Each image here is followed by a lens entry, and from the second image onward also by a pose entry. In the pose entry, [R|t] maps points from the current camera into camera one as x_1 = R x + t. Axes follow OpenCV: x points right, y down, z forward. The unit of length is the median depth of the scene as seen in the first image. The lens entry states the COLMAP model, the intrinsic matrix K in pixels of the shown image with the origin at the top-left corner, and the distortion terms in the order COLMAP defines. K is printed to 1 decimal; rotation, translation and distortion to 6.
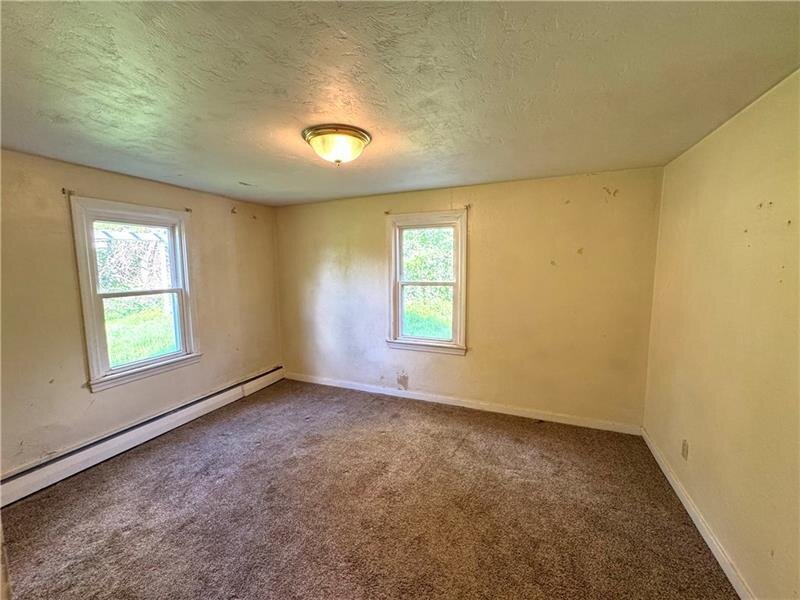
lens RADIAL K [[317.5, 0, 400.0], [0, 317.5, 300.0], [0, 0, 1]] dist [-0.001616, -0.000232]
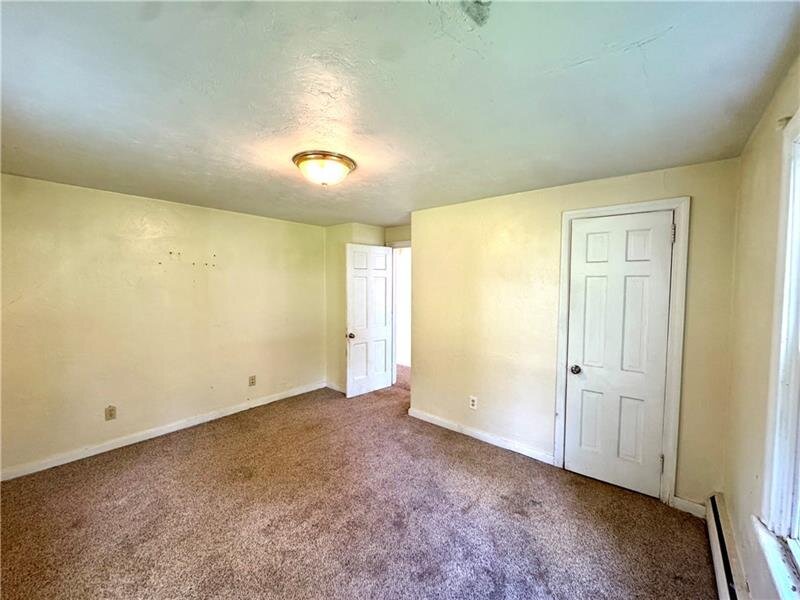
lens RADIAL K [[317.5, 0, 400.0], [0, 317.5, 300.0], [0, 0, 1]] dist [-0.001616, -0.000232]
pose [[-0.957186, -0.013256, 0.289170, -0.613659], [0.034028, 0.986872, 0.157878, -0.168435], [-0.287467, 0.160958, -0.944169, 1.620229]]
